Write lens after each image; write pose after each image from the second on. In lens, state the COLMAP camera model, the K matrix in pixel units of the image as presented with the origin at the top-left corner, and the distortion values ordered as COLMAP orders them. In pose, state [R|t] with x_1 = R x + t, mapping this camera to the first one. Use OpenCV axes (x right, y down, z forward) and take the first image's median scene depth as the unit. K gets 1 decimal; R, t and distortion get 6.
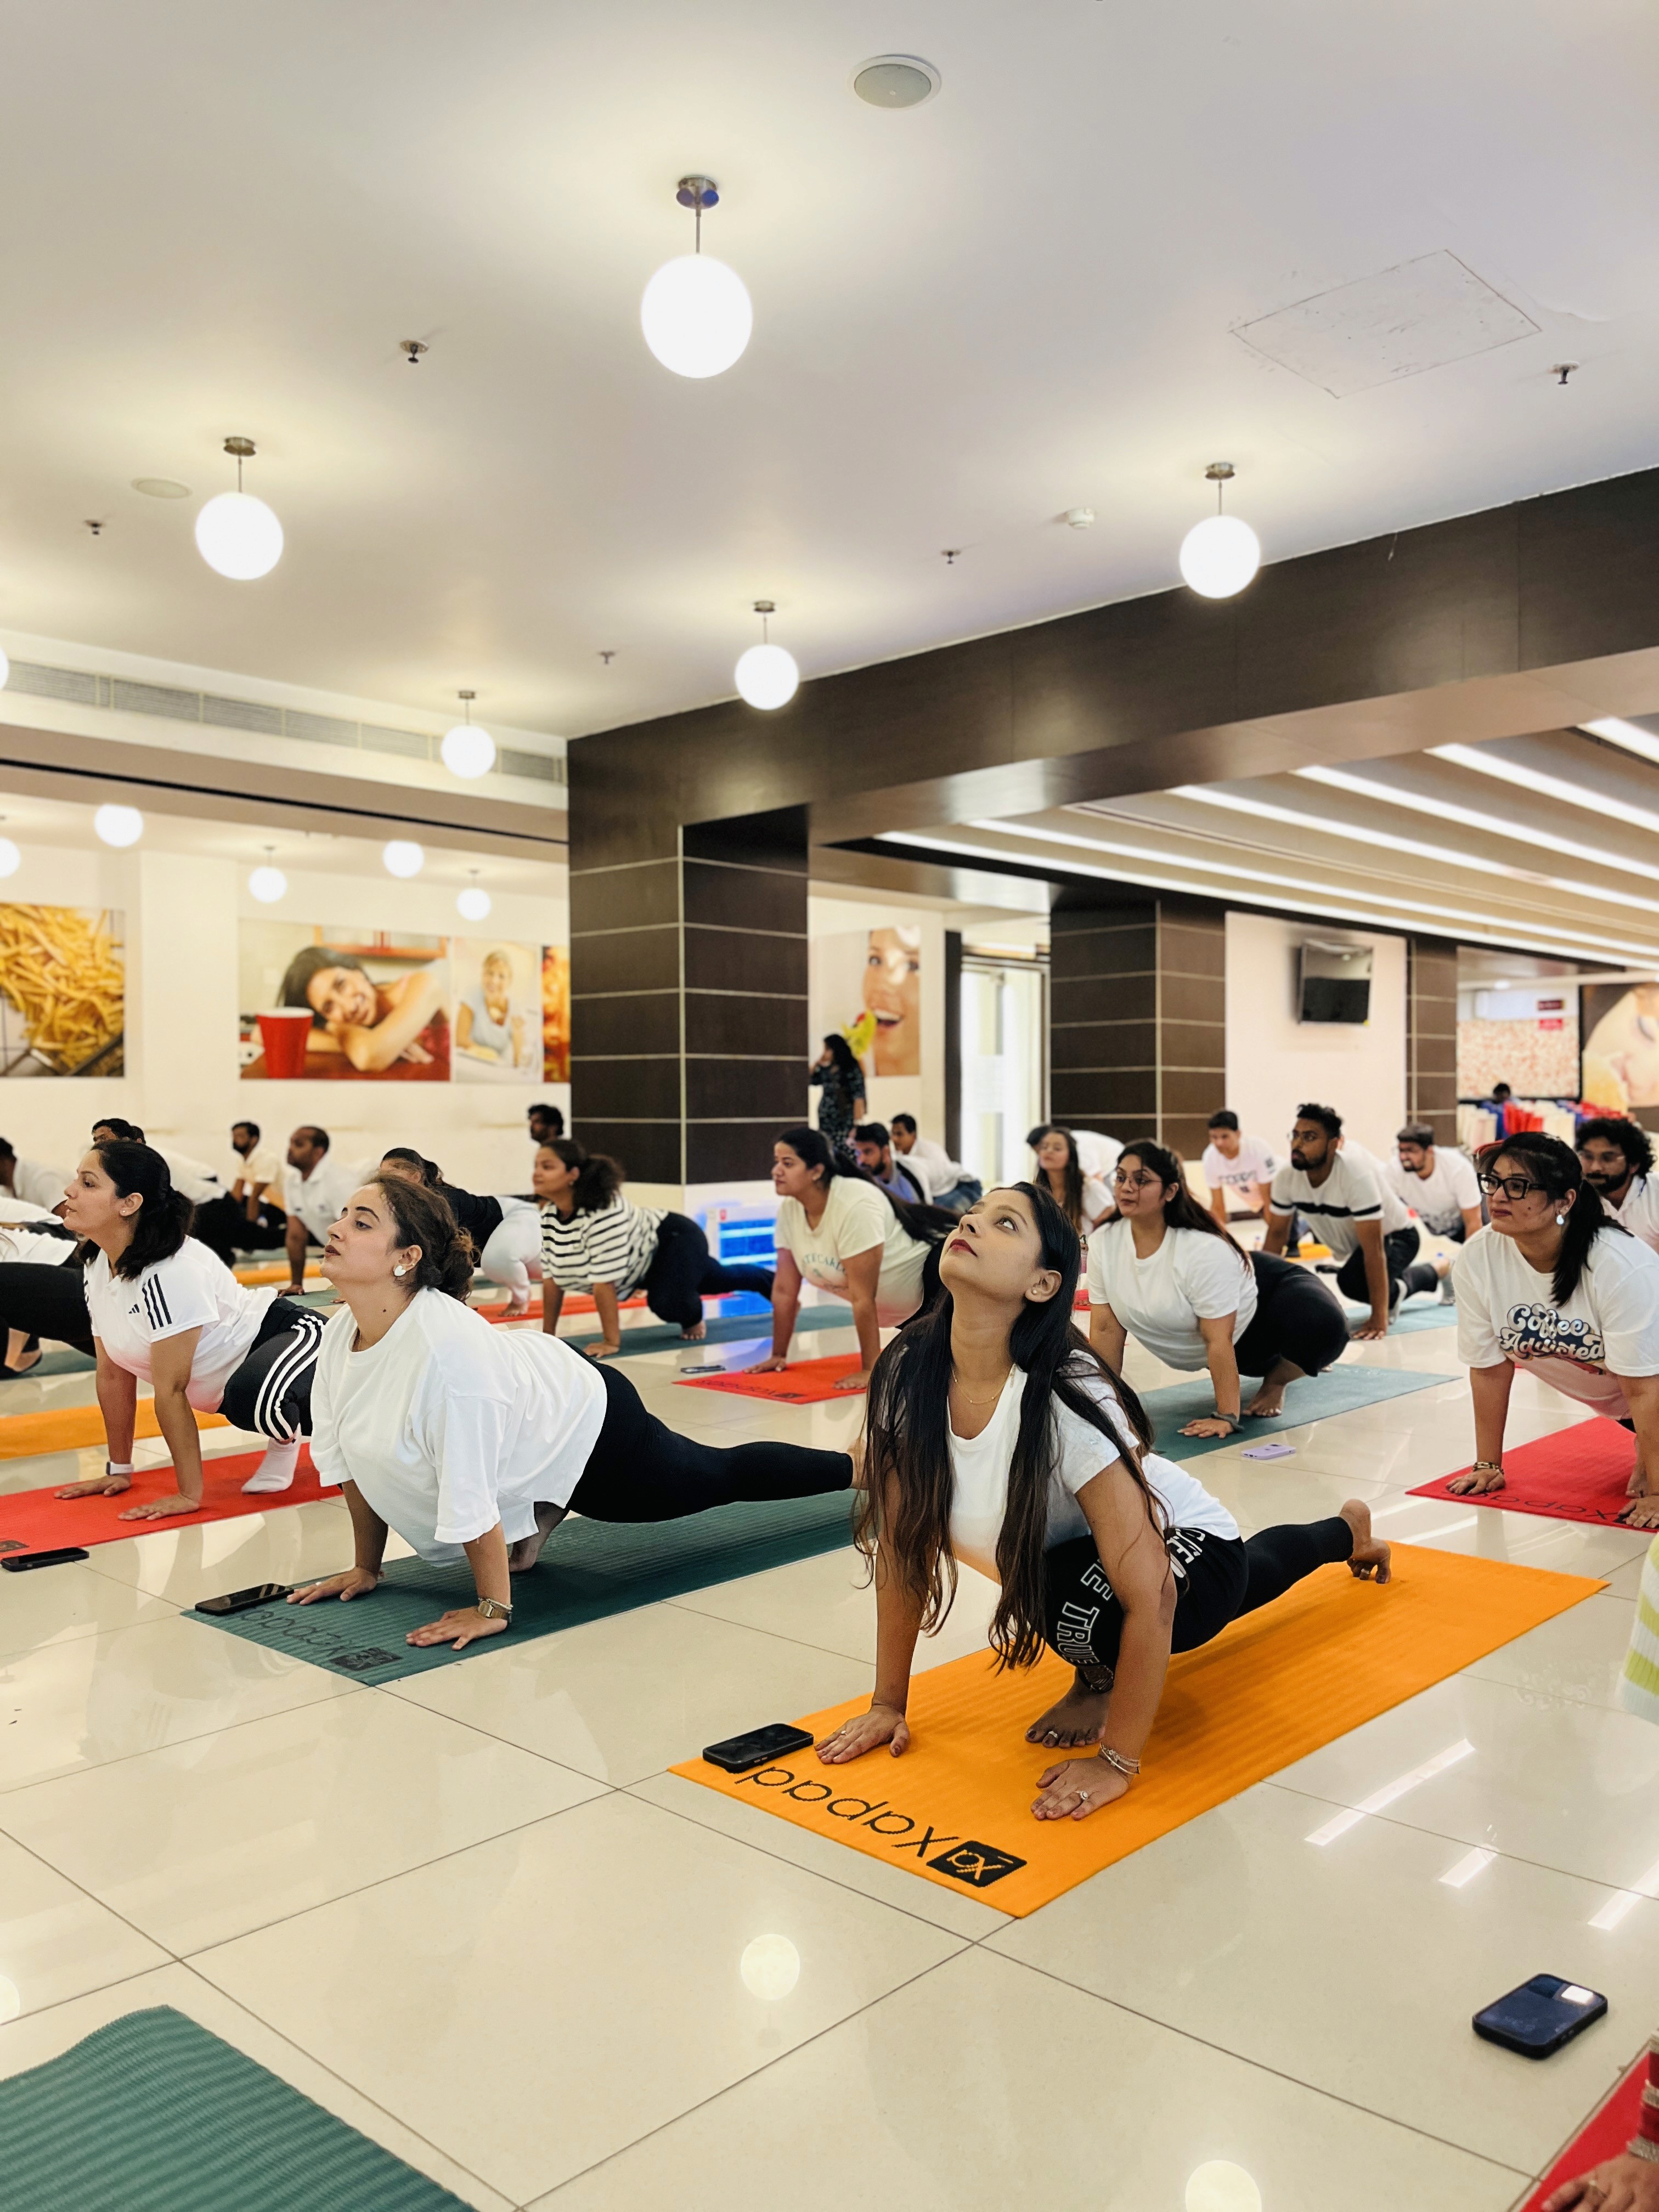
lens RADIAL K [[1681.8, 0, 827.0], [0, 1681.8, 1116.2], [0, 0, 1]] dist [0.054639, -0.056567]
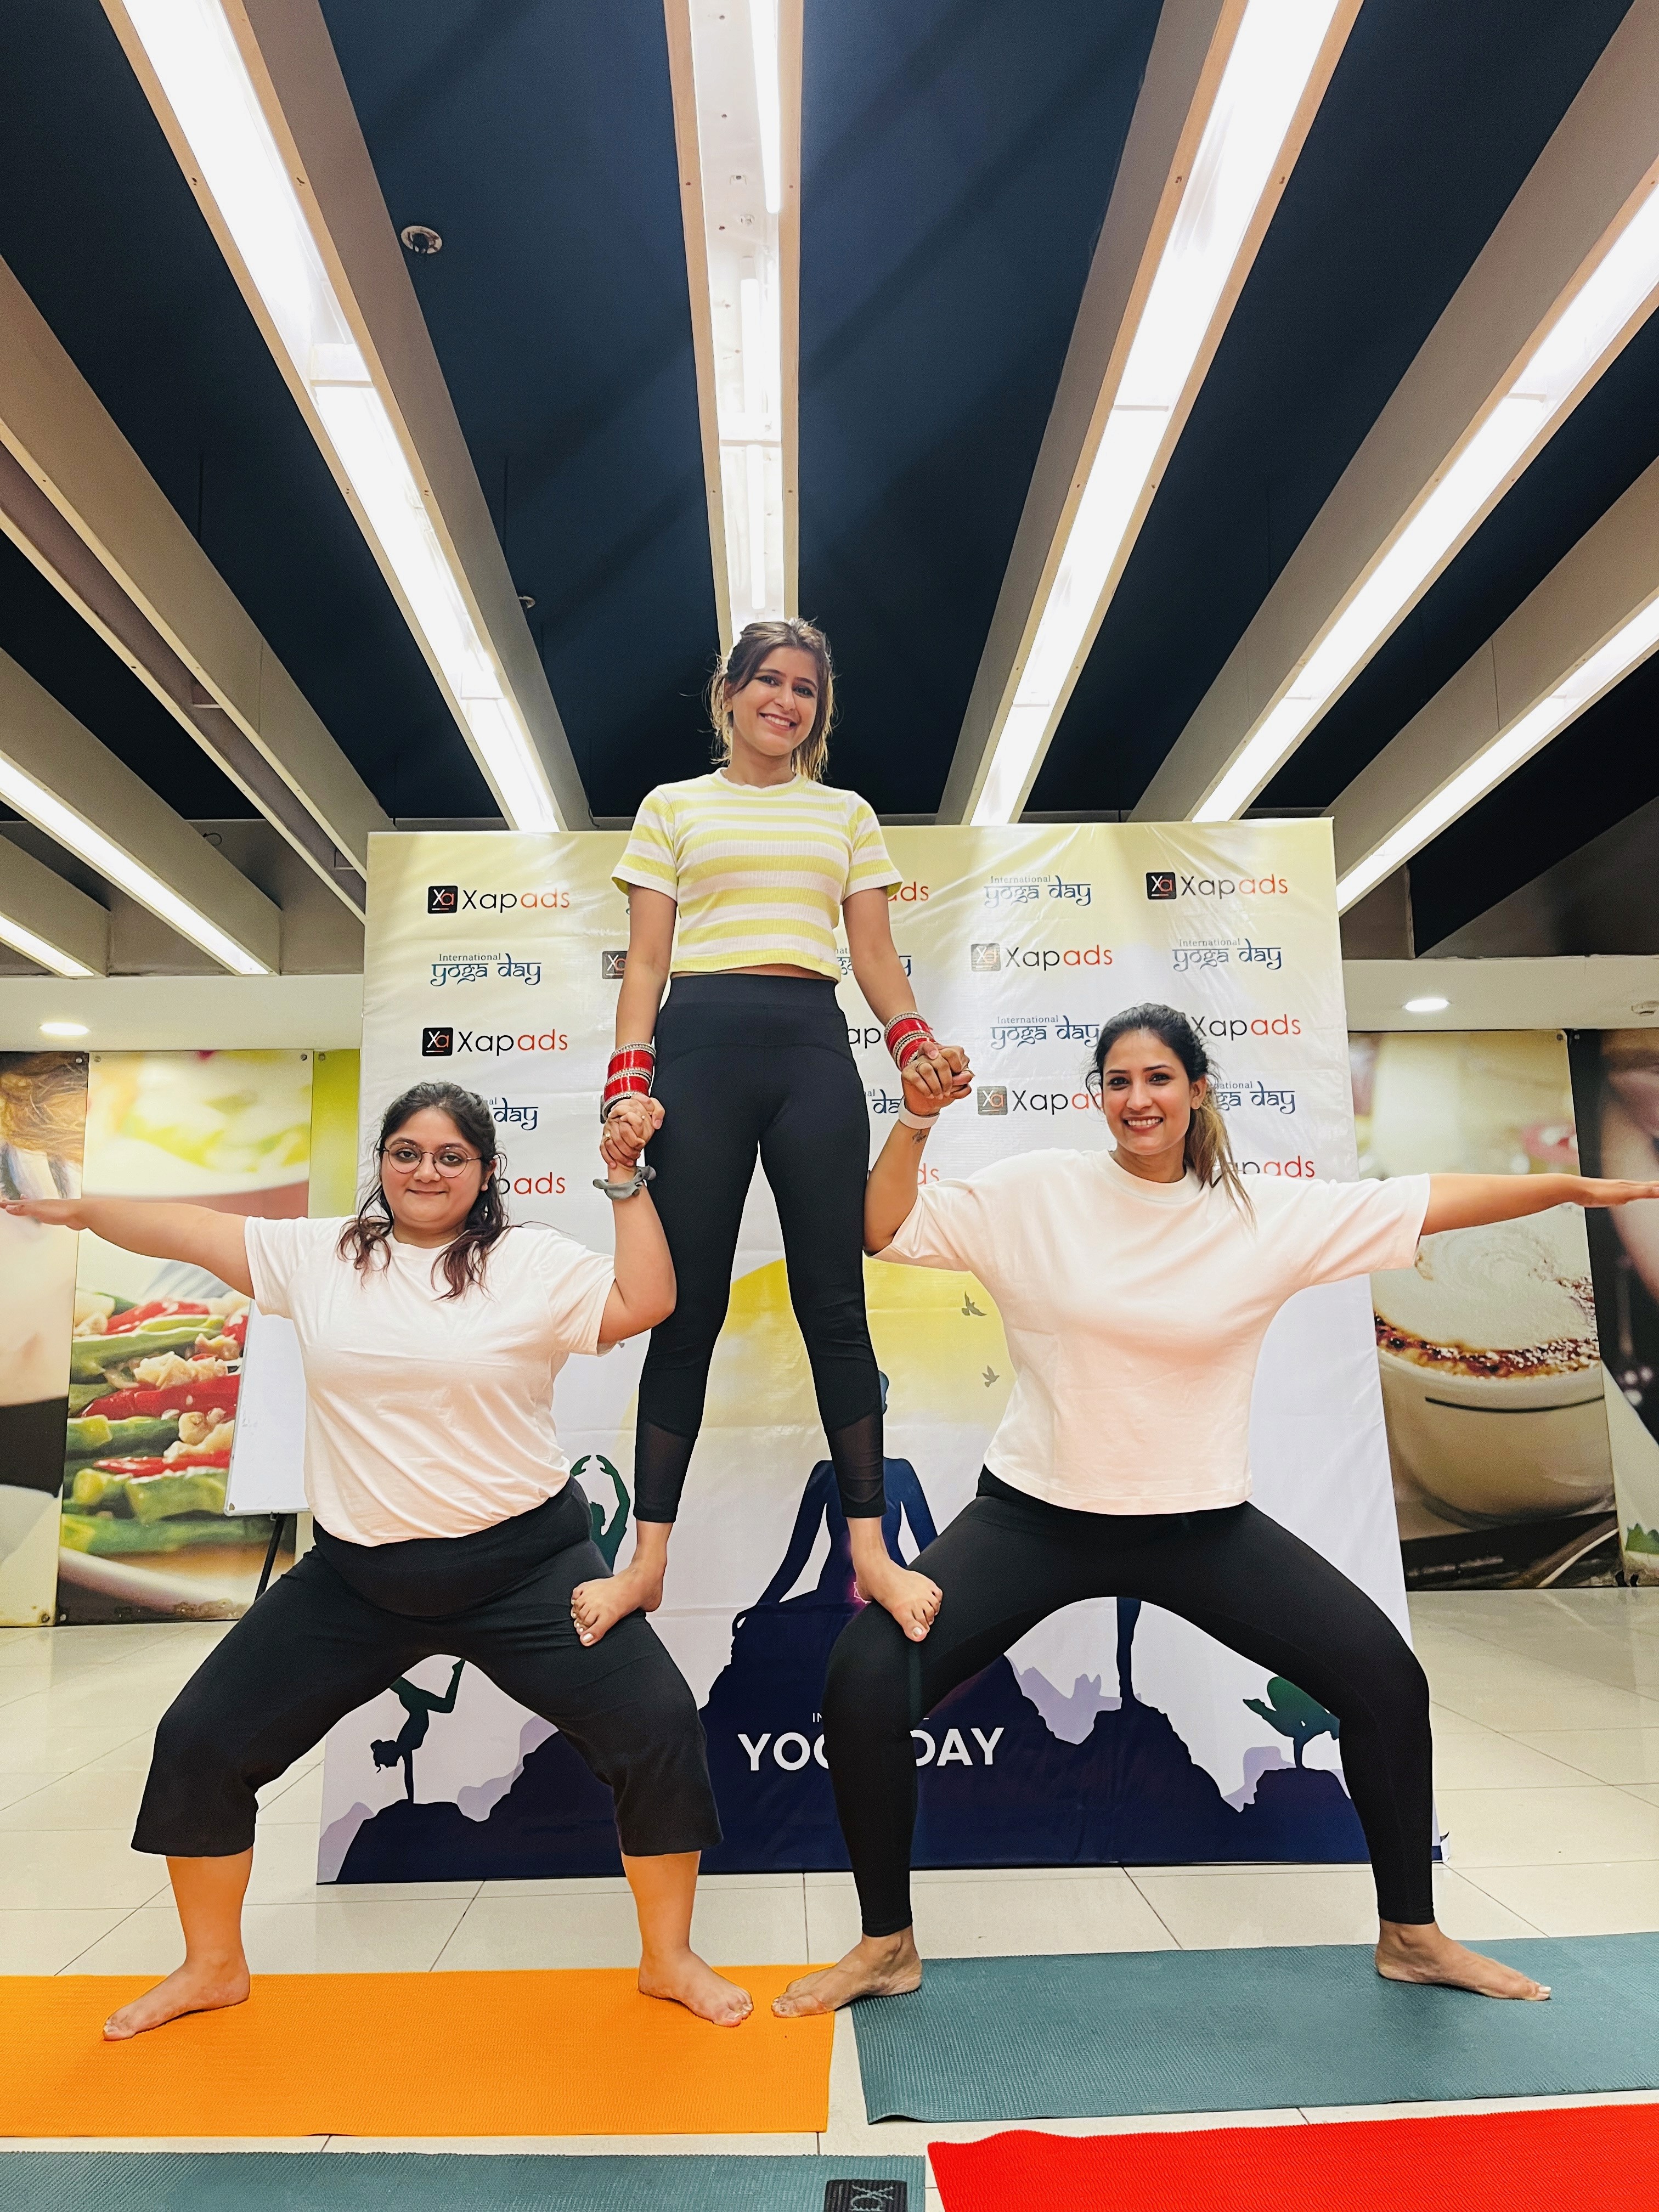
lens RADIAL K [[1687.5, 0, 835.8], [0, 1687.5, 1080.1], [0, 0, 1]] dist [0.028685, -0.001747]
pose [[0.703246, 0.116413, 0.701351, 0.341789], [0.020574, 0.982757, -0.183752, -0.003967], [-0.710649, 0.143652, 0.688725, 0.615698]]
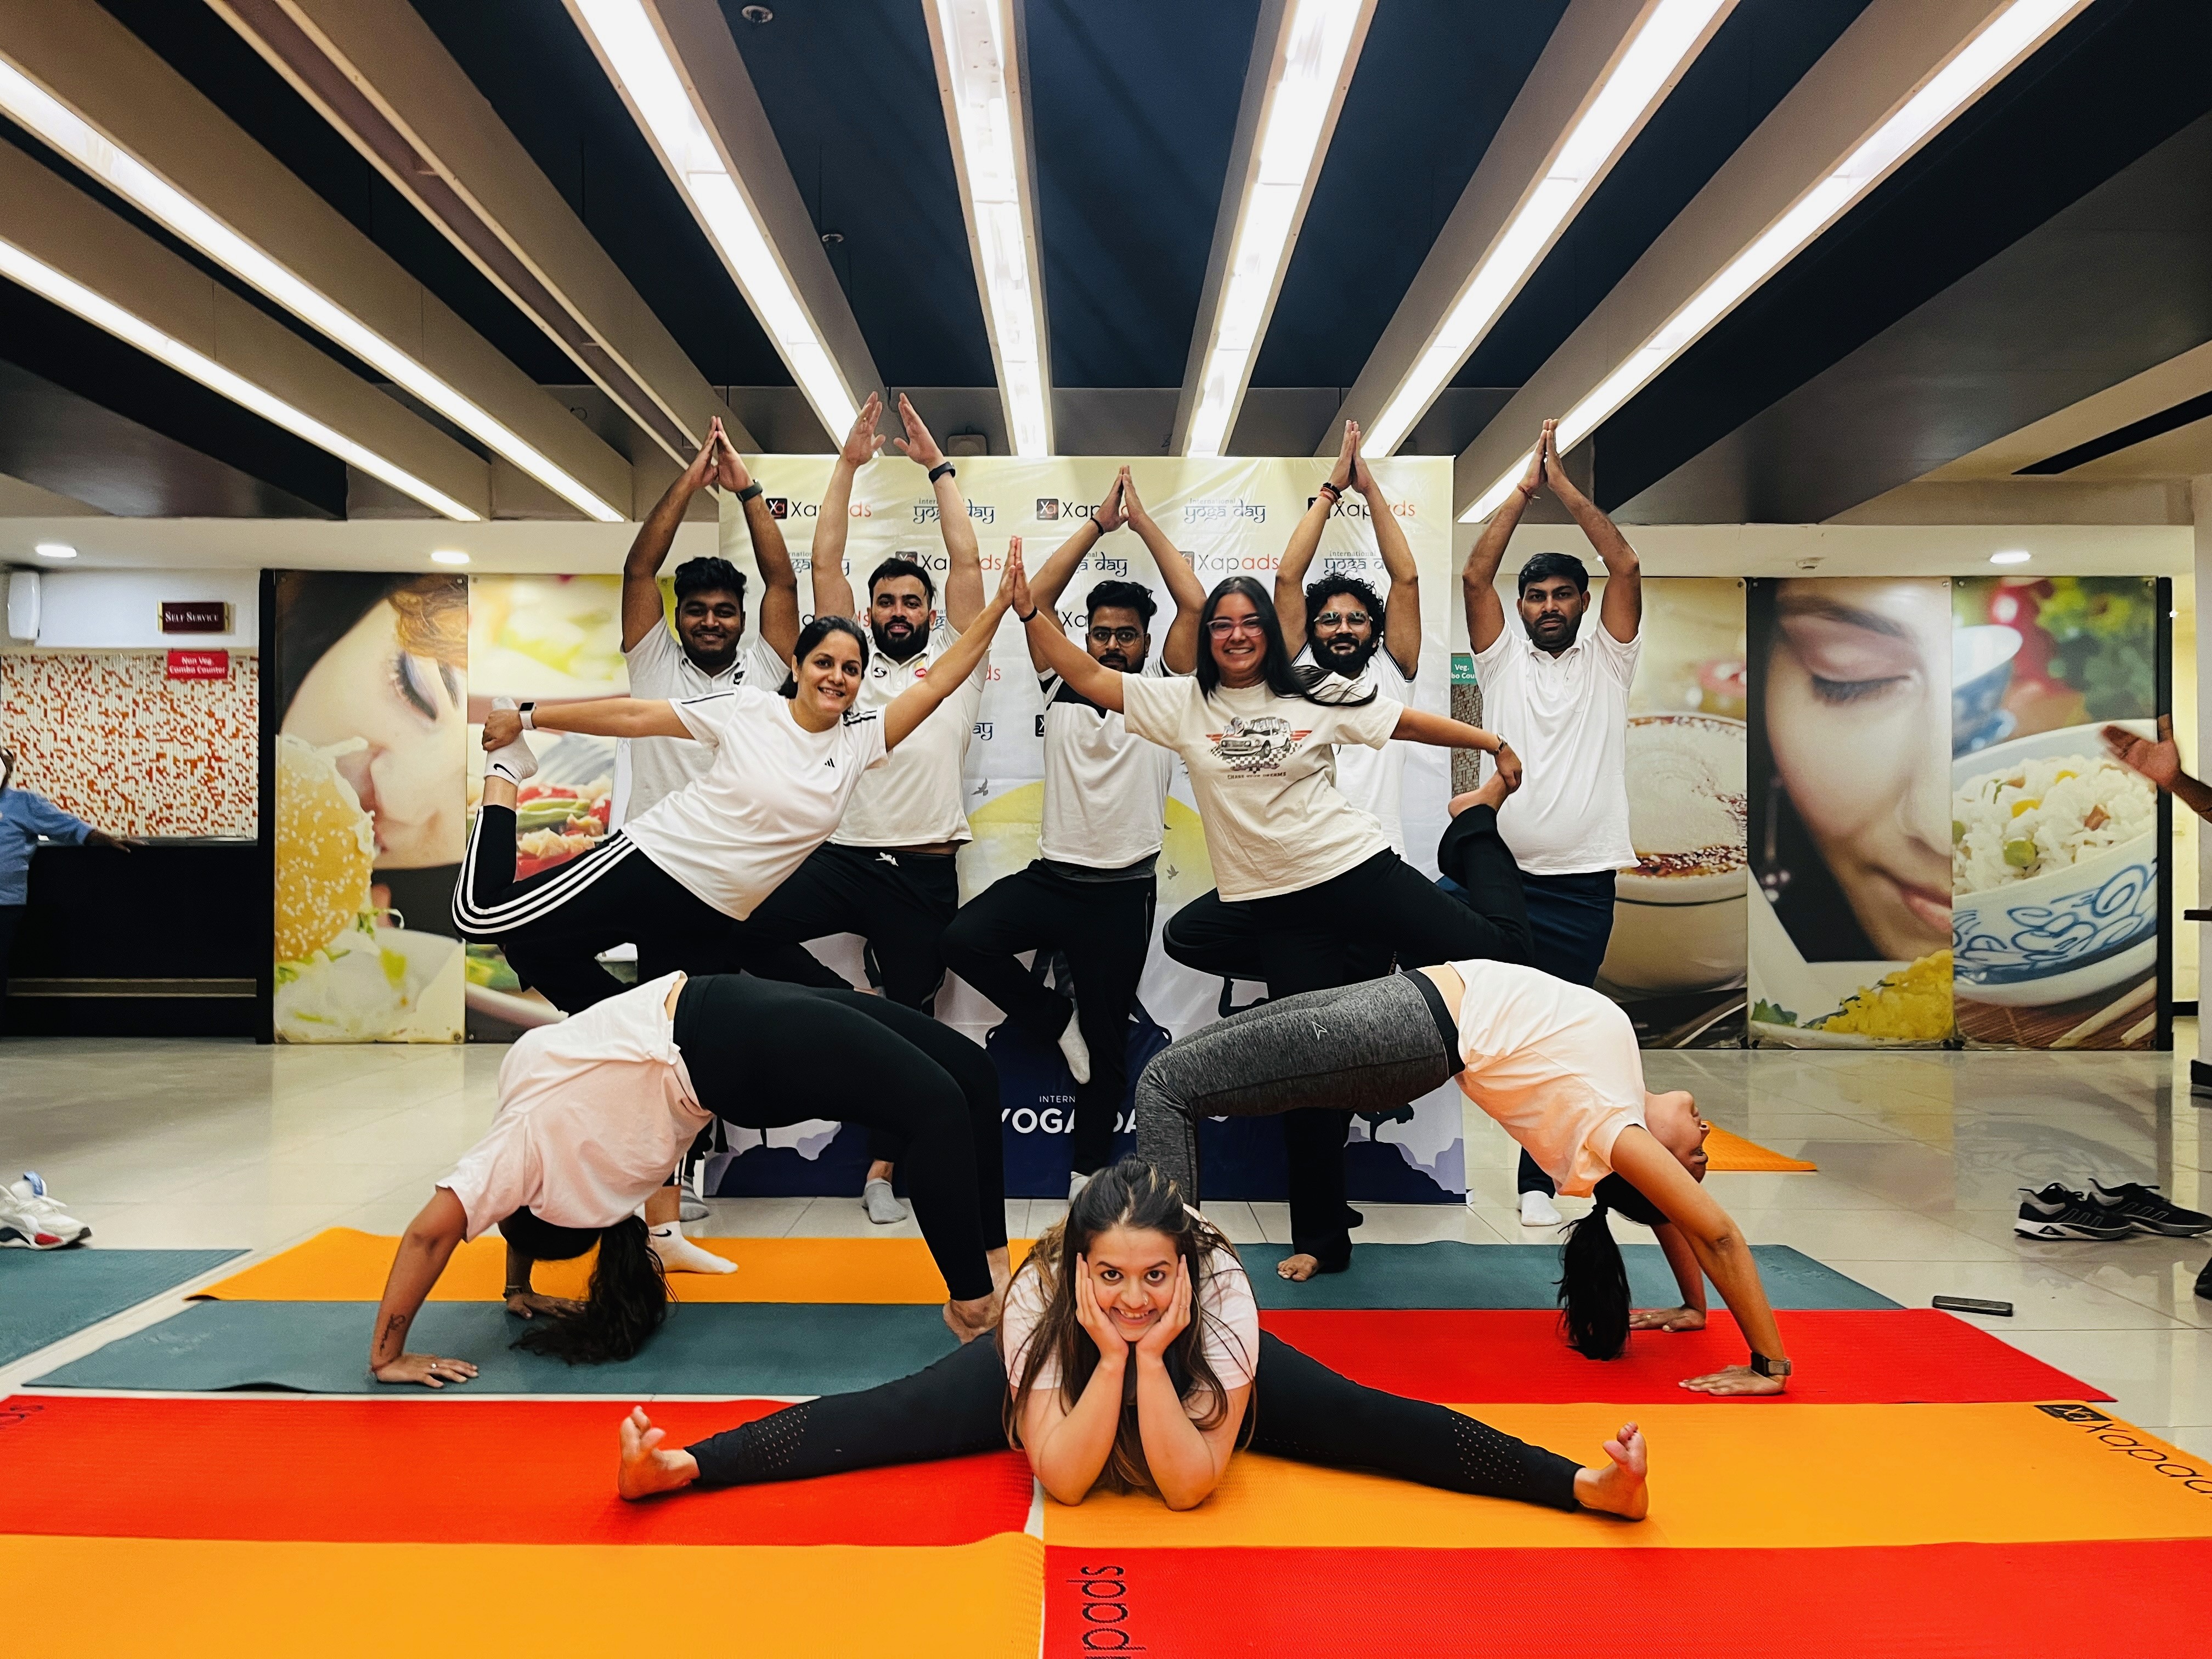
lens RADIAL K [[1678.5, 0, 1087.5], [0, 1678.5, 841.6], [0, 0, 1]] dist [0.038548, -0.027736]
pose [[0.724869, 0.016513, 0.688689, 0.306581], [-0.004379, 0.999803, -0.019364, -0.005161], [-0.688873, 0.011021, 0.724798, 0.566379]]
